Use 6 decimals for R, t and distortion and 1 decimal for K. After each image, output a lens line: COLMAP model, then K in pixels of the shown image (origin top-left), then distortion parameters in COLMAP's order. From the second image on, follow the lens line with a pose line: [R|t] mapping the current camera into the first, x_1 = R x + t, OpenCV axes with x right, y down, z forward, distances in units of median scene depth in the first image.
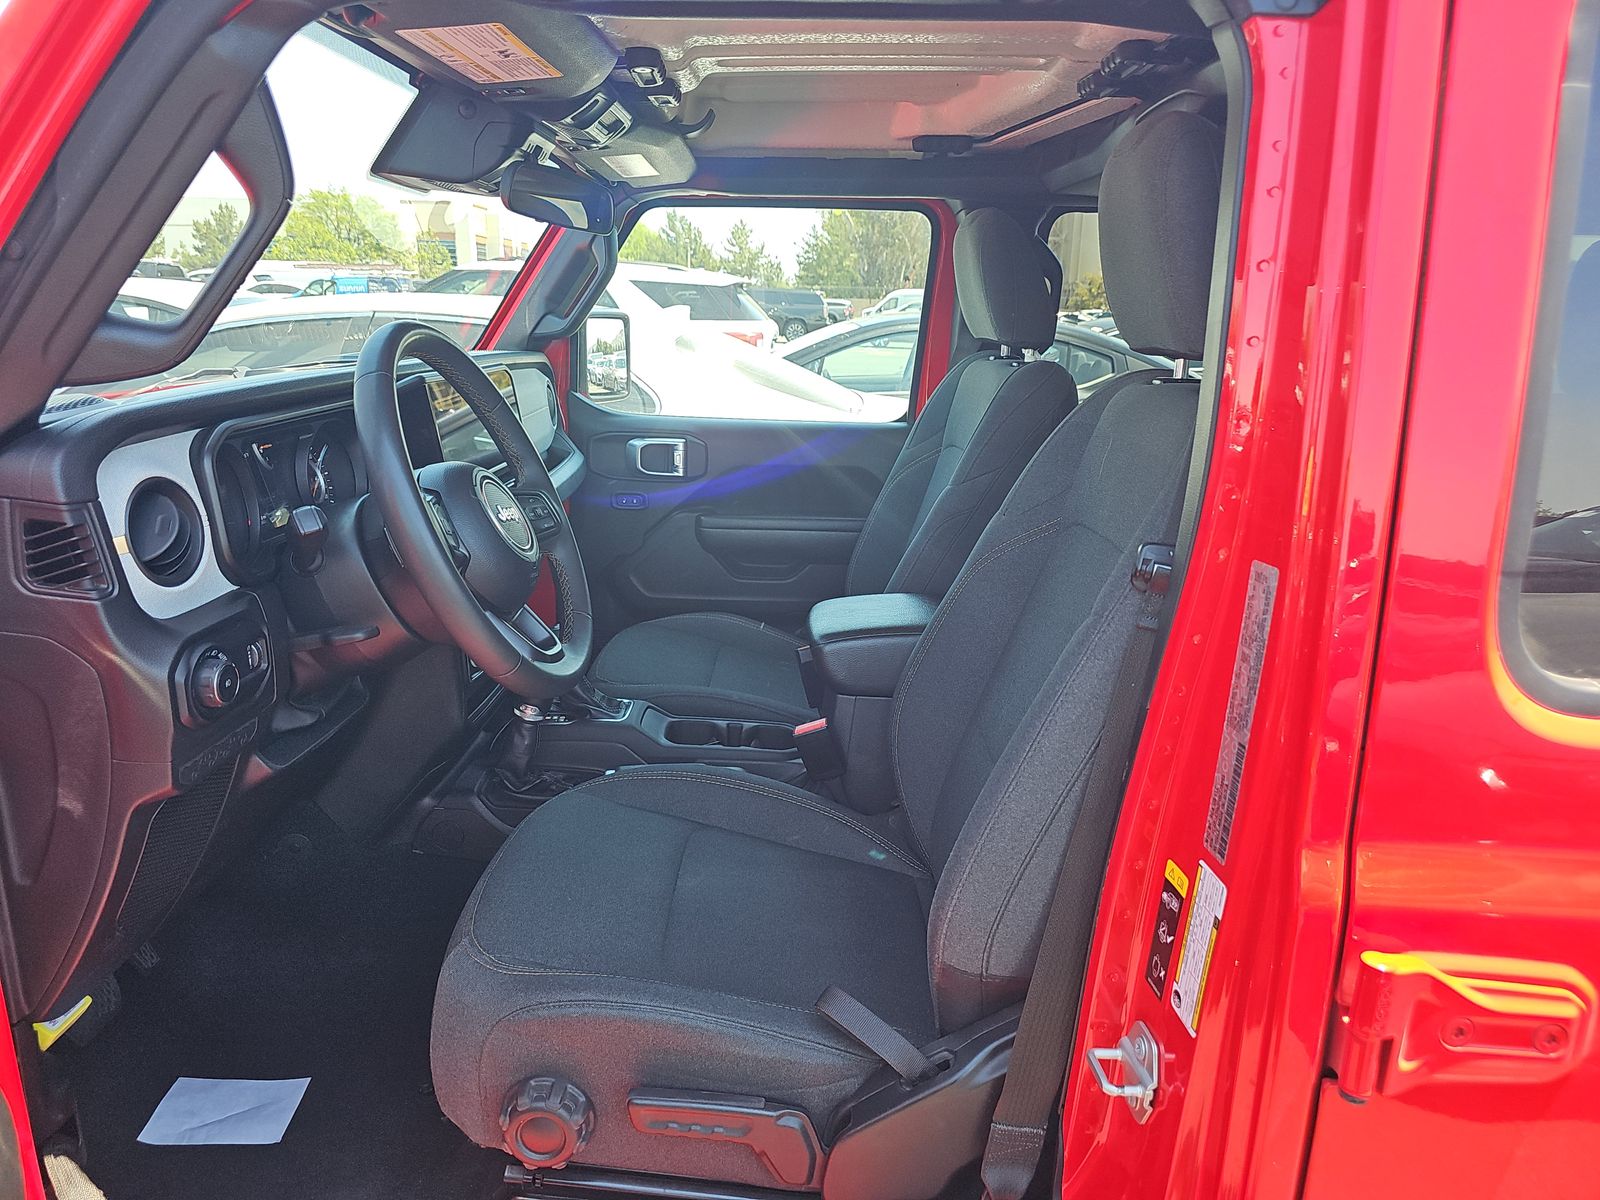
lens RADIAL K [[1095.9, 0, 800.0], [0, 1095.9, 600.0], [0, 0, 1]] dist [-0.009433, -0.004592]
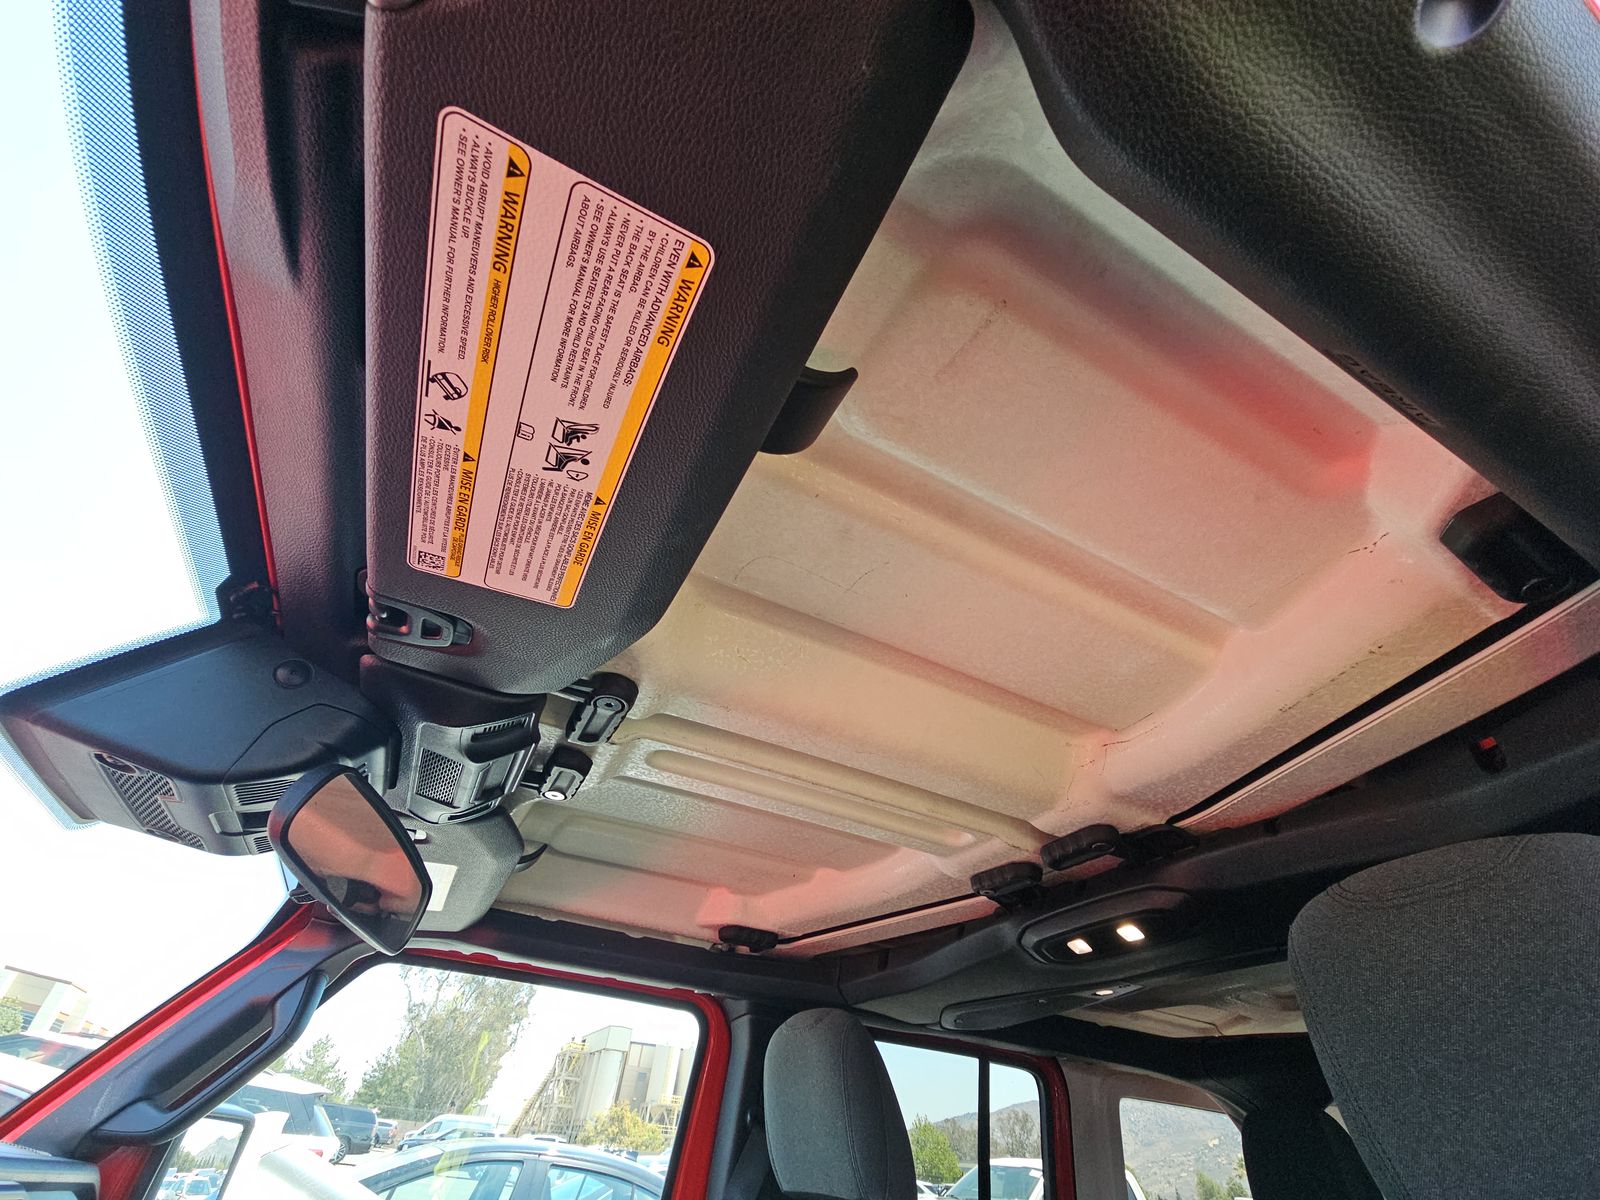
lens RADIAL K [[665.1, 0, 798.4], [0, 665.1, 607.9], [0, 0, 1]] dist [-0.027736, 0.018212]
pose [[0.876607, 0.349921, 0.330327, -0.031912], [0.062492, 0.597858, -0.799162, -0.026552], [-0.477132, 0.721194, 0.502219, 0.108783]]
